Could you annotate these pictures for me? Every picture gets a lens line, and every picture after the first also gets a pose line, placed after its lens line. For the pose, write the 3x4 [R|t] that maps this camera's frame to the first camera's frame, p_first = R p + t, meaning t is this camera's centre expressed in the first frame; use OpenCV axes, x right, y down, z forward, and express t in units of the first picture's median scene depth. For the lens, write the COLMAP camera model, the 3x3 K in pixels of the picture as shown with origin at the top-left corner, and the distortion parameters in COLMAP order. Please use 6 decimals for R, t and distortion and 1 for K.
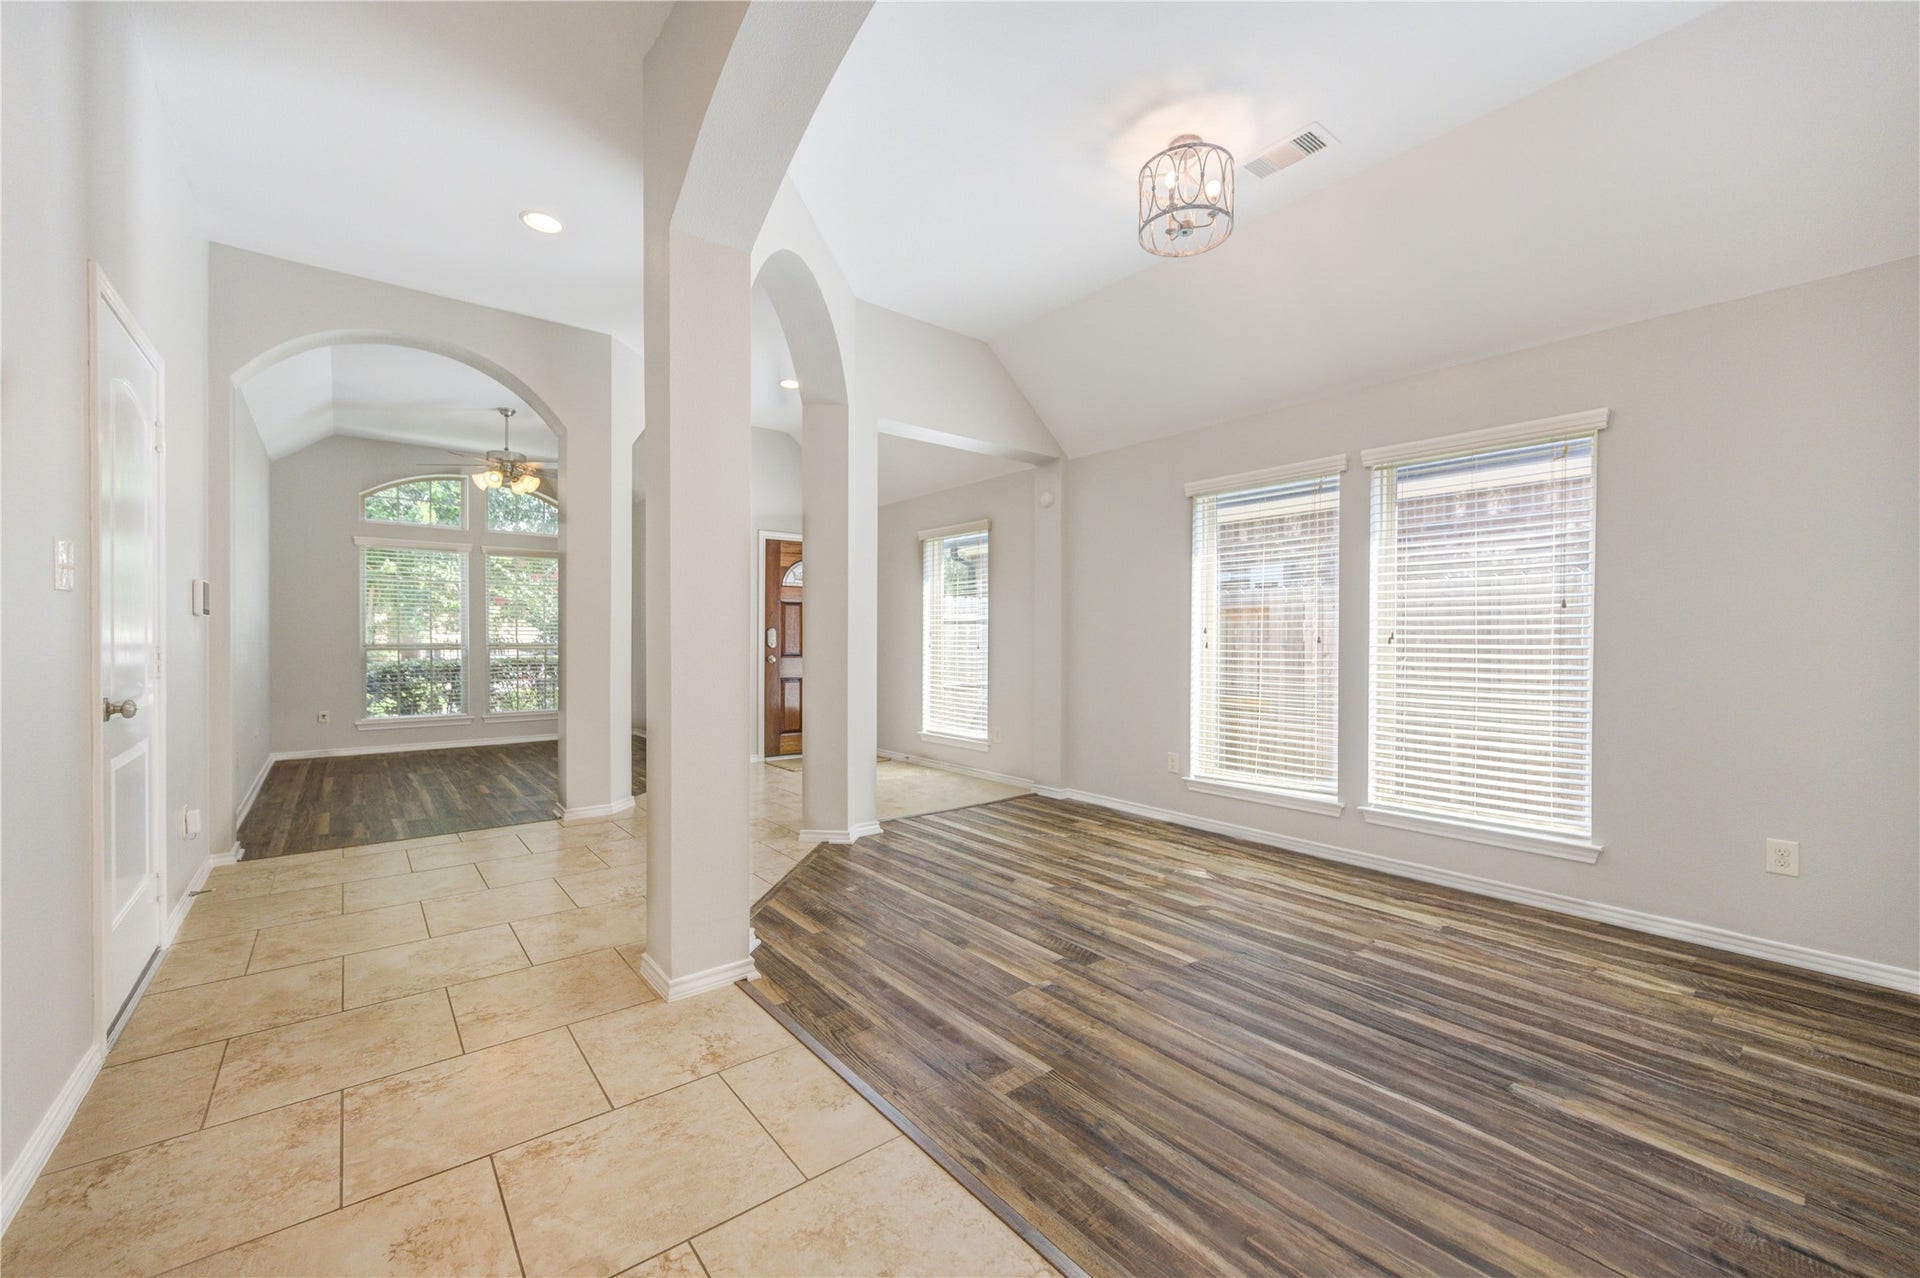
lens RADIAL K [[757.1, 0, 971.3], [0, 757.1, 640.5], [0, 0, 1]] dist [0.010442, 0.000128]
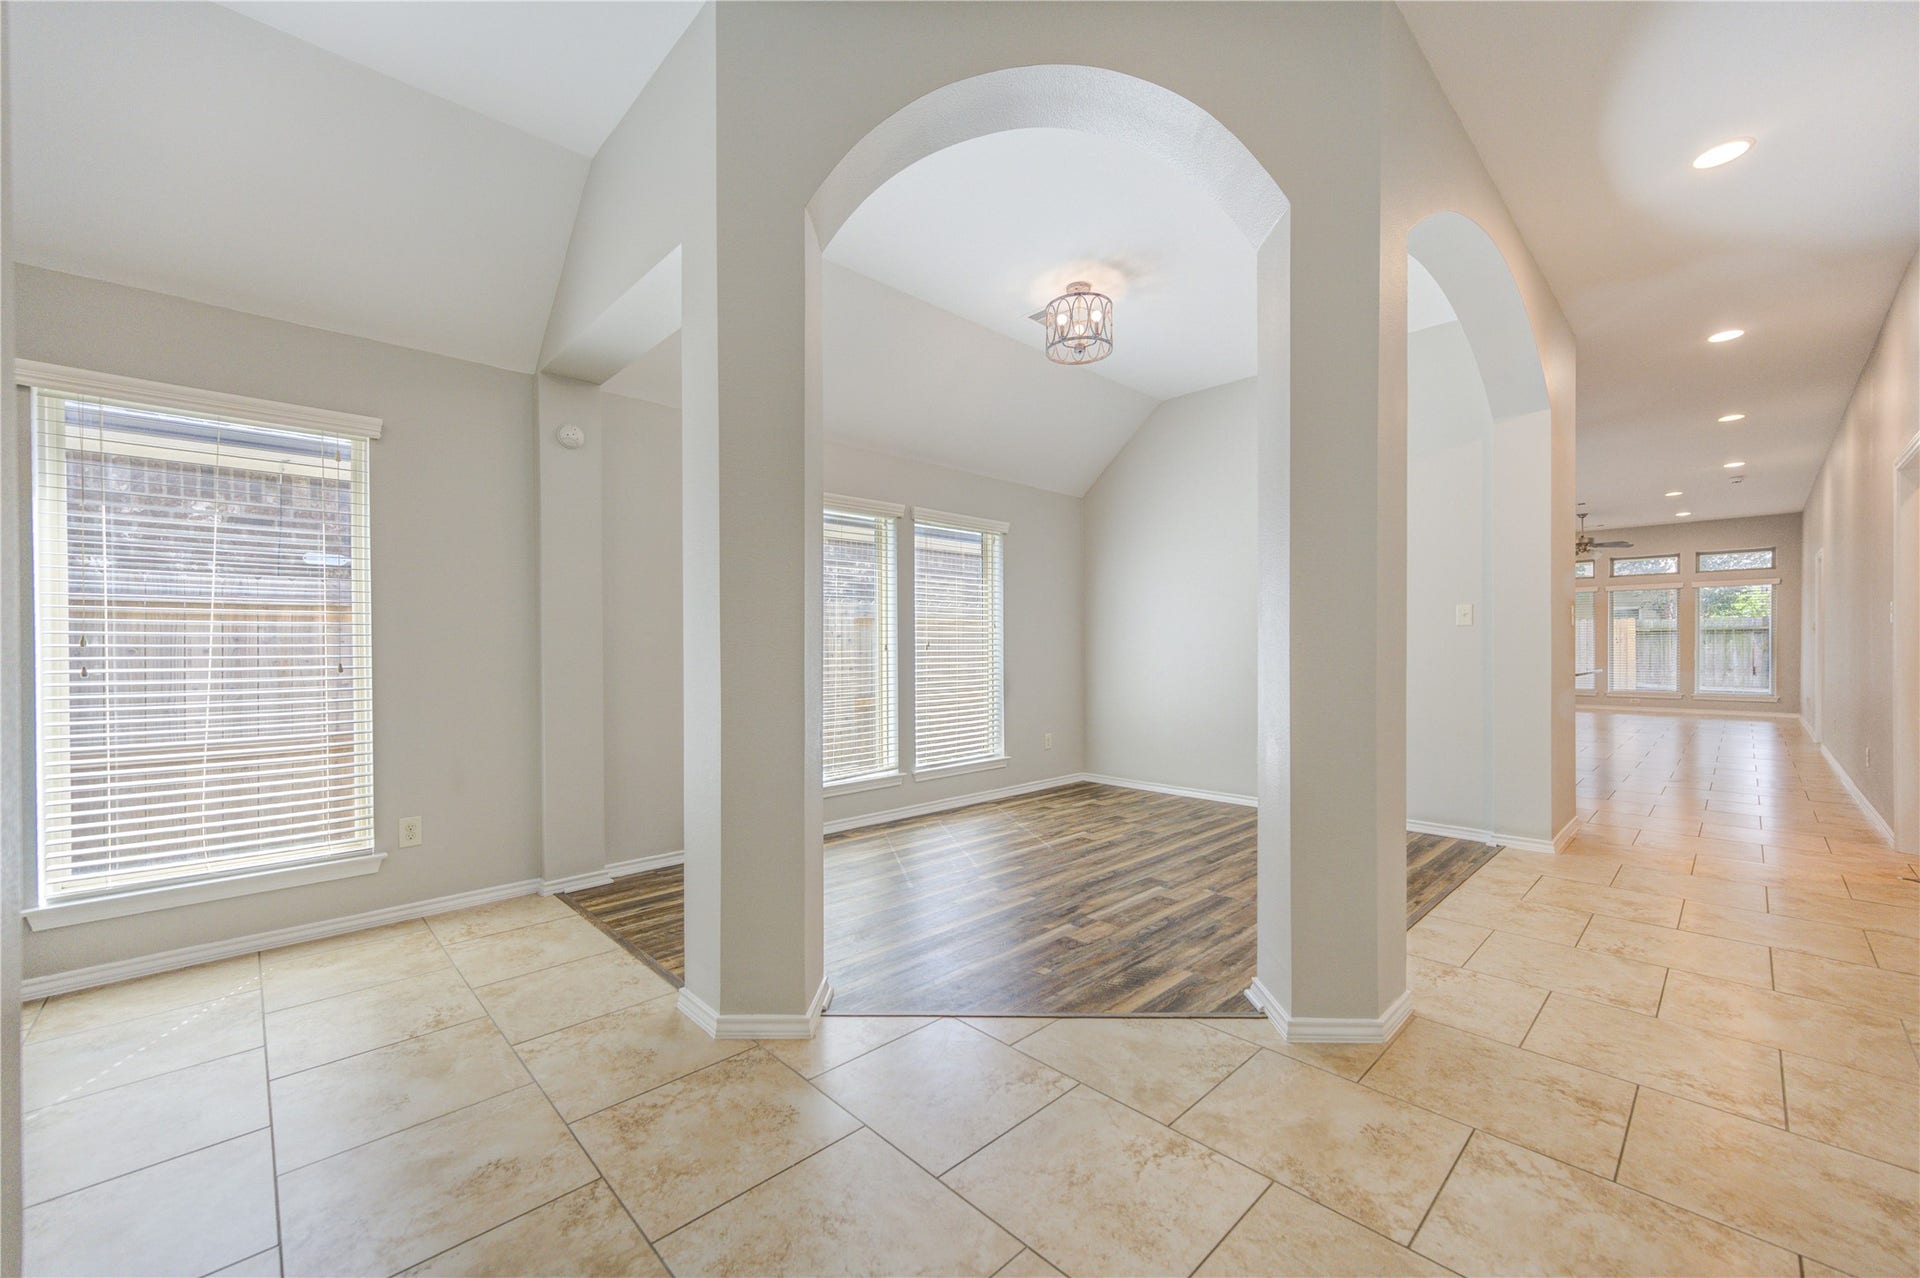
lens RADIAL K [[757.1, 0, 971.3], [0, 757.1, 640.5], [0, 0, 1]] dist [0.010442, 0.000128]
pose [[-0.090064, 0.006134, 0.995917, -0.352997], [0.007085, 0.999960, -0.005518, -0.001578], [-0.995911, 0.006559, -0.090104, 0.437027]]
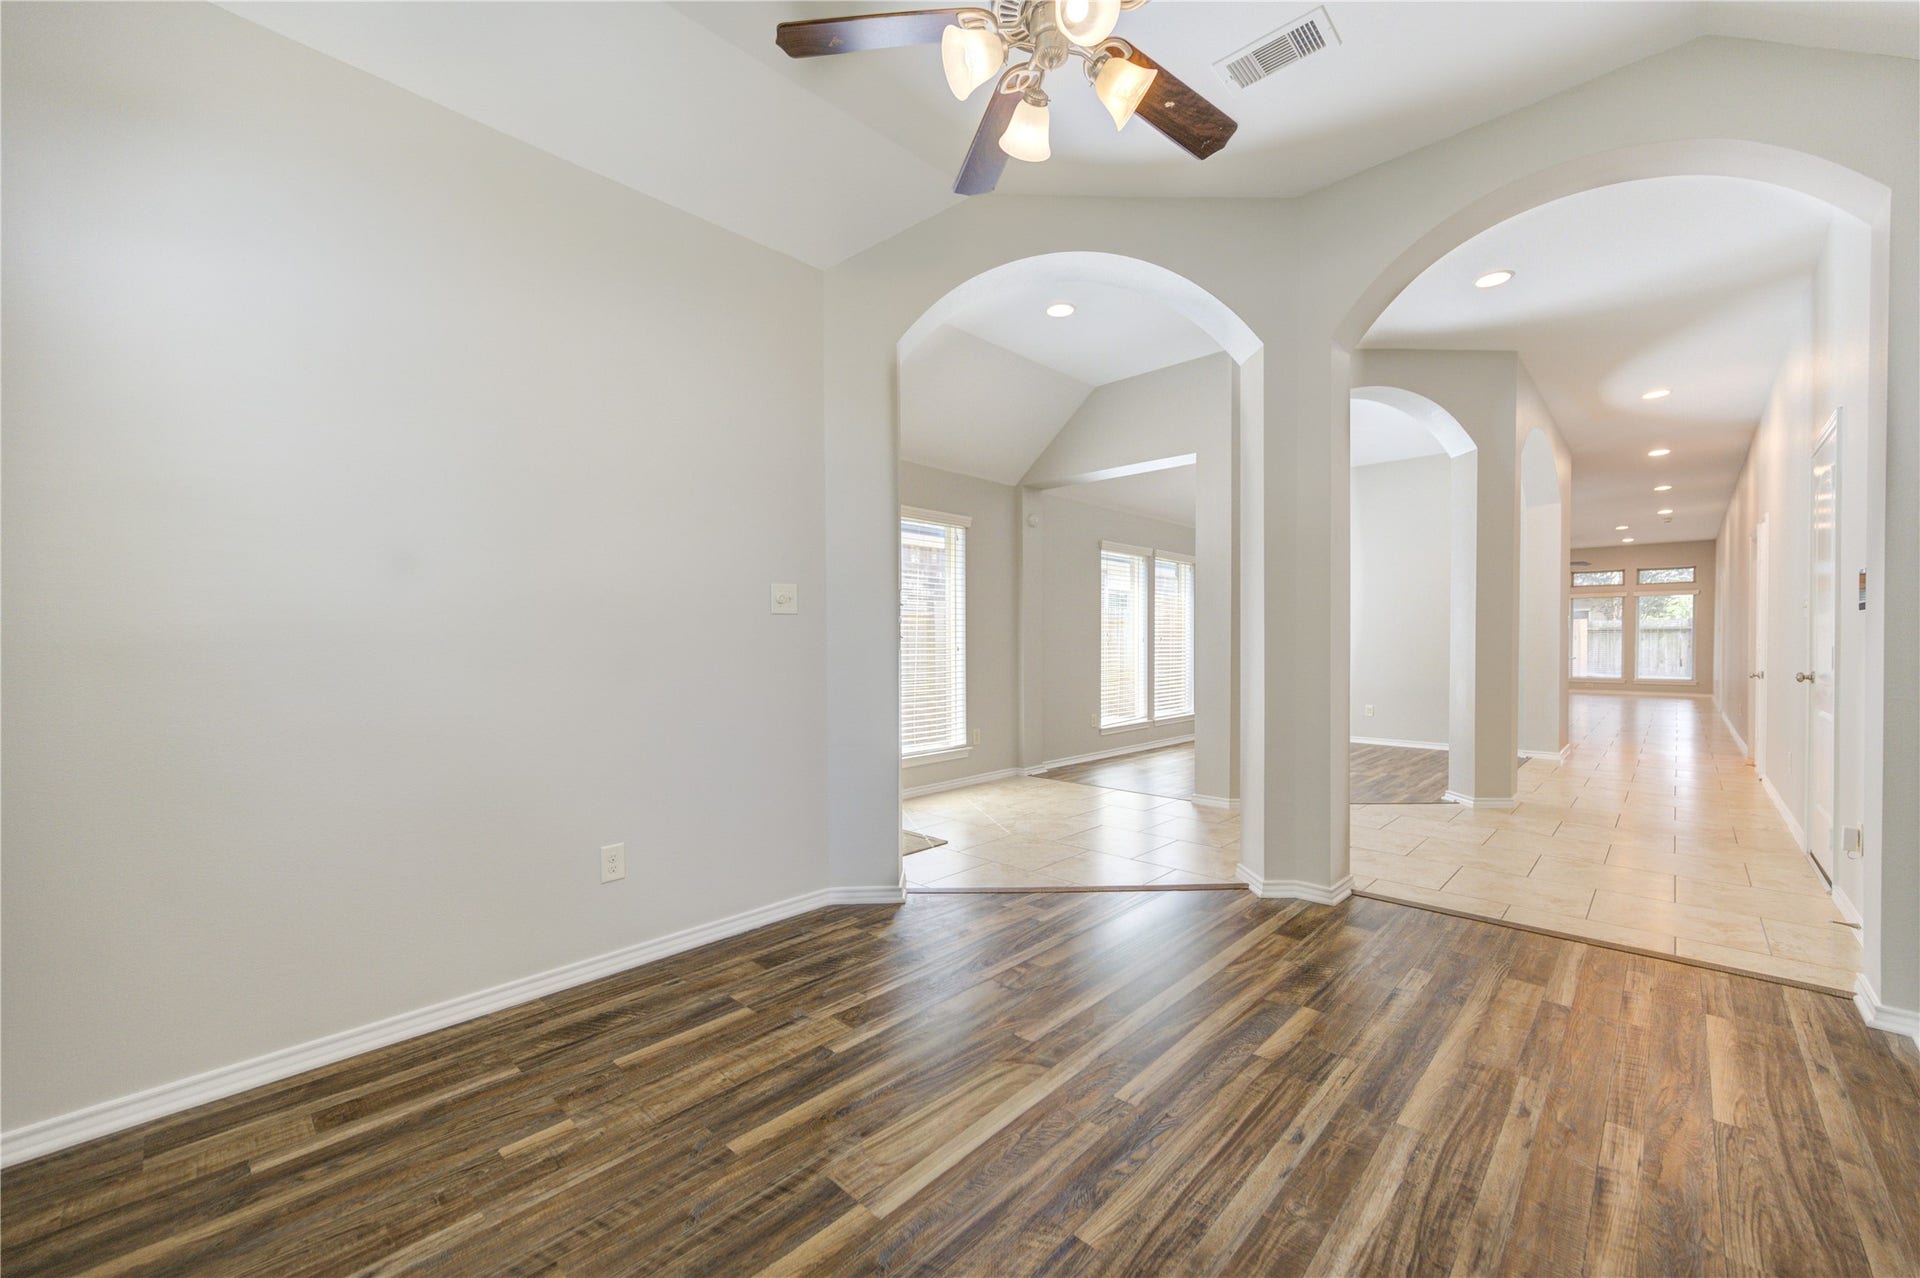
lens RADIAL K [[757.1, 0, 971.3], [0, 757.1, 640.5], [0, 0, 1]] dist [0.010442, 0.000128]
pose [[-0.134784, -0.000988, 0.990875, -0.606840], [0.003131, 0.999994, 0.001423, -0.001197], [-0.990870, 0.003294, -0.134780, 0.734853]]
